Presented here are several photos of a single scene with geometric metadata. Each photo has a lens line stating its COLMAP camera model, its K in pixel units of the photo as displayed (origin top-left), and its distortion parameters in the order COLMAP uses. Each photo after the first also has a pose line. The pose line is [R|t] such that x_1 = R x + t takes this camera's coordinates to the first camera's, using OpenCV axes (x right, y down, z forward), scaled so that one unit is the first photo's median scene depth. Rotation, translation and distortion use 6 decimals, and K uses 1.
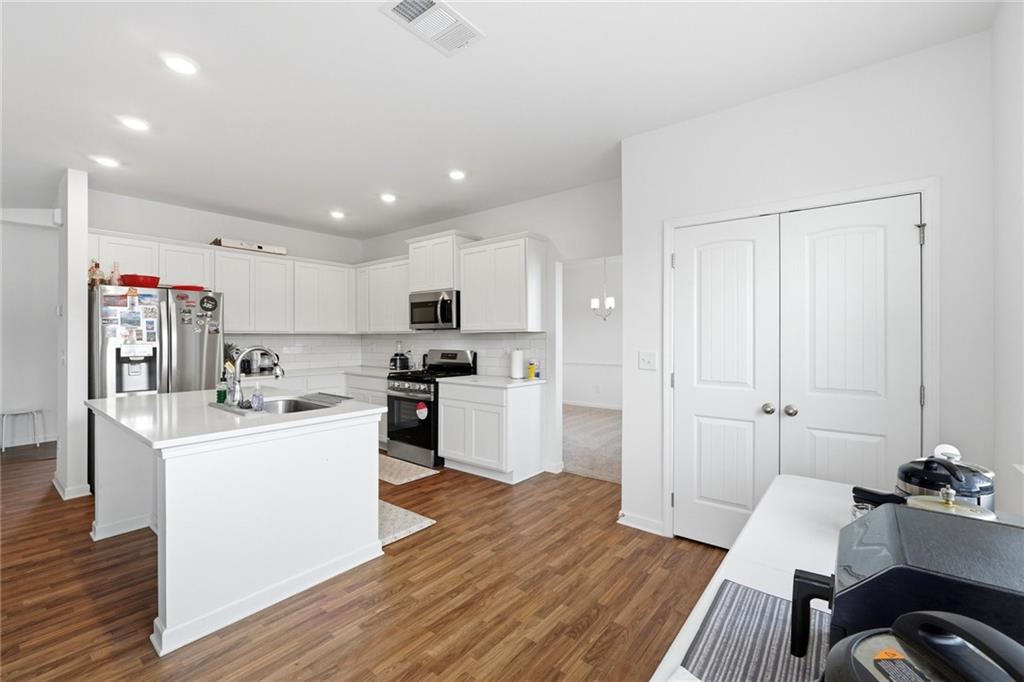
lens RADIAL K [[429.1, 0, 510.6], [0, 429.1, 337.5], [0, 0, 1]] dist [-0.003192, -0.000260]
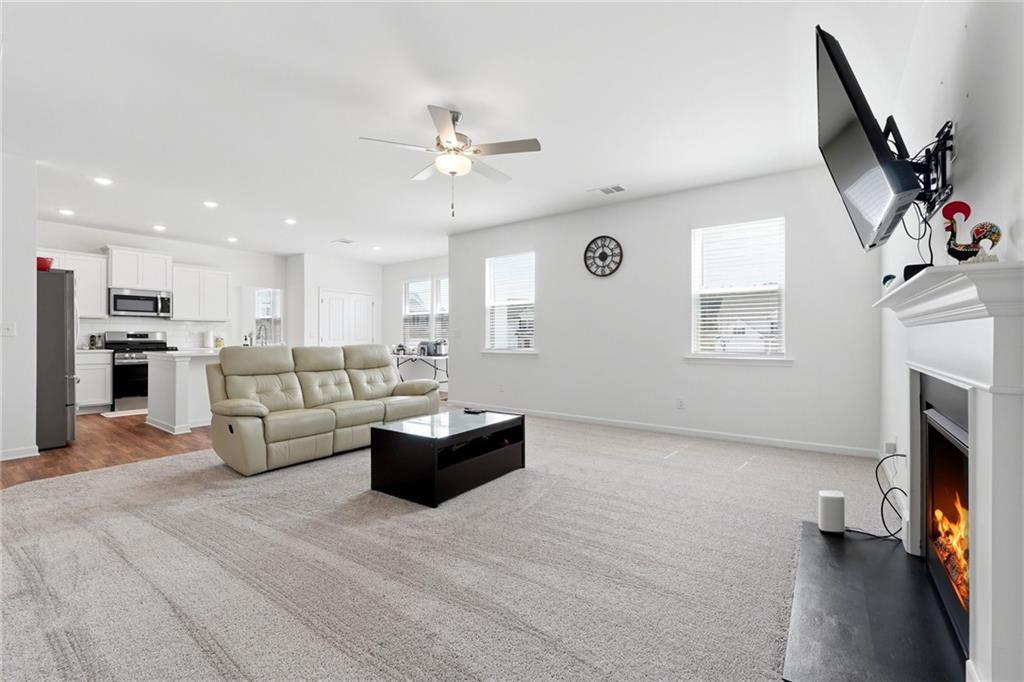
lens RADIAL K [[434.8, 0, 518.2], [0, 434.8, 337.7], [0, 0, 1]] dist [-0.000374, 0.000095]
pose [[-0.096053, 0.005901, 0.995359, -1.761639], [0.003576, 0.999978, -0.005583, 0.064576], [-0.995370, 0.003023, -0.096072, -0.077819]]
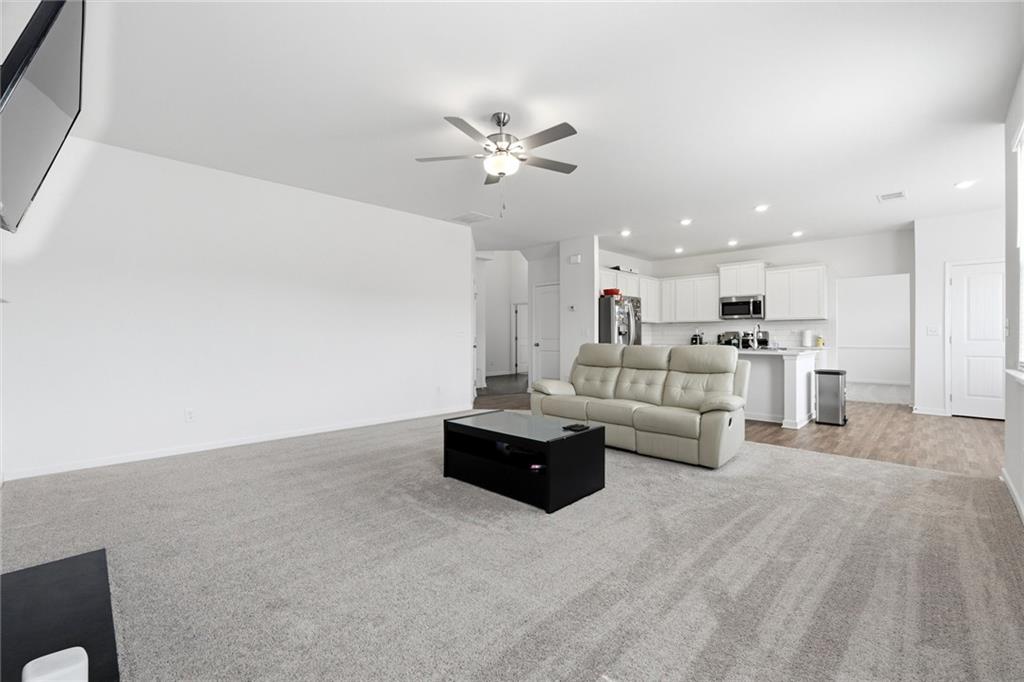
lens RADIAL K [[434.8, 0, 518.2], [0, 434.8, 337.7], [0, 0, 1]] dist [-0.000374, 0.000095]
pose [[0.994834, 0.003097, -0.101468, -0.900800], [-0.002882, 0.999993, 0.002267, 0.054982], [0.101474, -0.001963, 0.994836, -0.785799]]
